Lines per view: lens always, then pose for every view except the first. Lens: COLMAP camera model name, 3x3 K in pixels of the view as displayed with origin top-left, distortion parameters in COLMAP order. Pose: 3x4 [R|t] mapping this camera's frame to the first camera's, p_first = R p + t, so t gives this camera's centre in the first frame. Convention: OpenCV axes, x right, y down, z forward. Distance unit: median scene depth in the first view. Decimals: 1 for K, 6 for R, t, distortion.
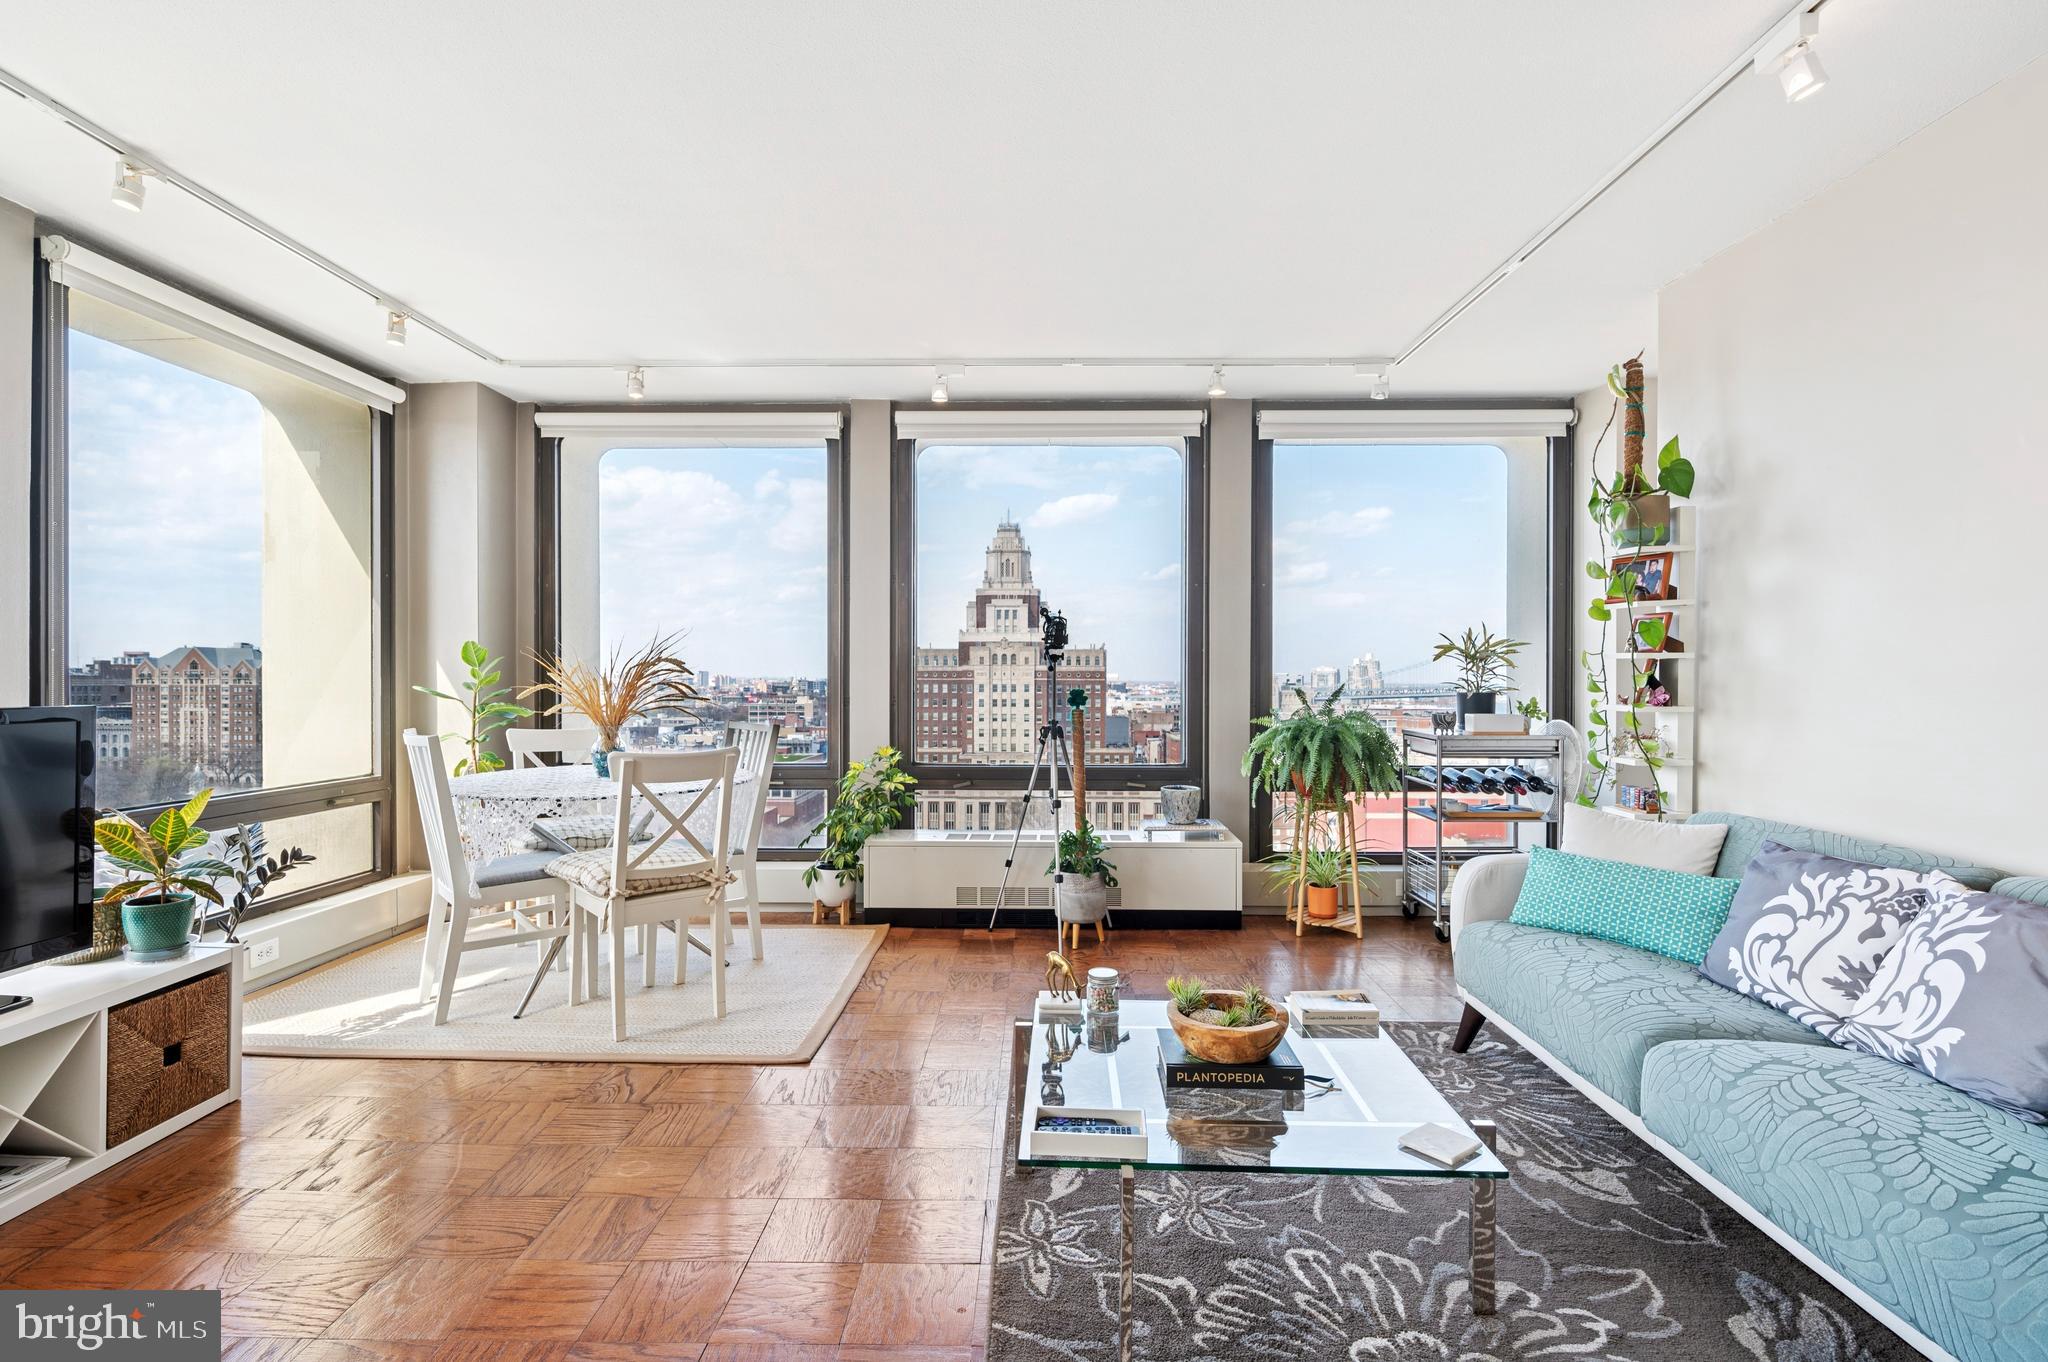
lens RADIAL K [[978.1, 0, 1029.9], [0, 978.1, 680.0], [0, 0, 1]] dist [0.000110, -0.000164]
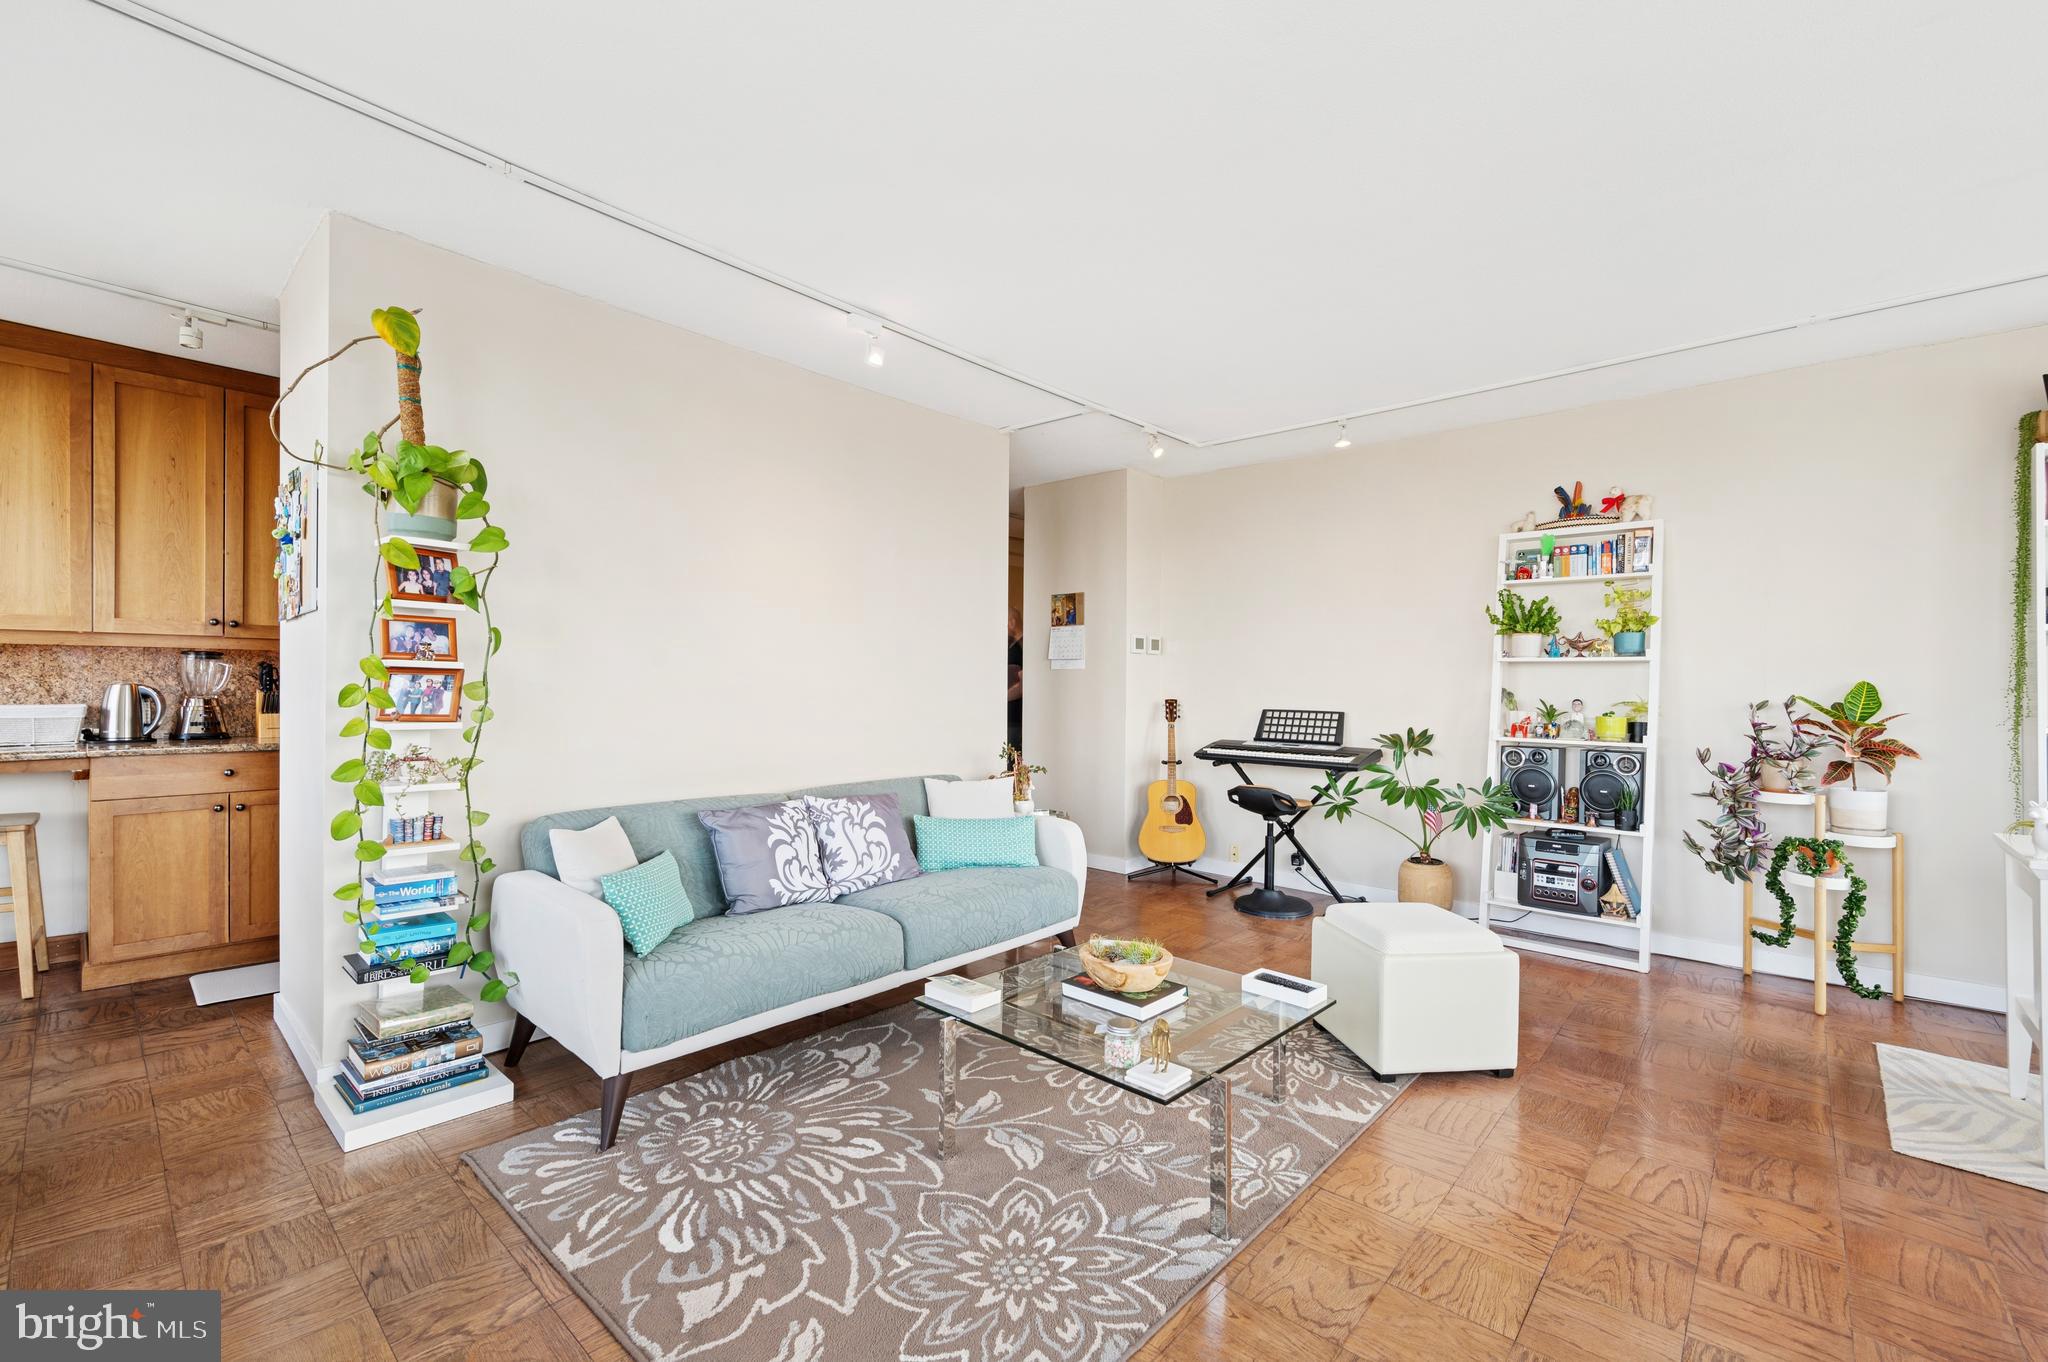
lens RADIAL K [[868.8, 0, 1028.5], [0, 868.8, 693.4], [0, 0, 1]] dist [-0.002468, -0.000206]
pose [[-0.757885, -0.012079, 0.652276, -0.471405], [-0.006132, 0.999916, 0.011393, -0.018376], [-0.652359, 0.004635, -0.757896, 2.063423]]
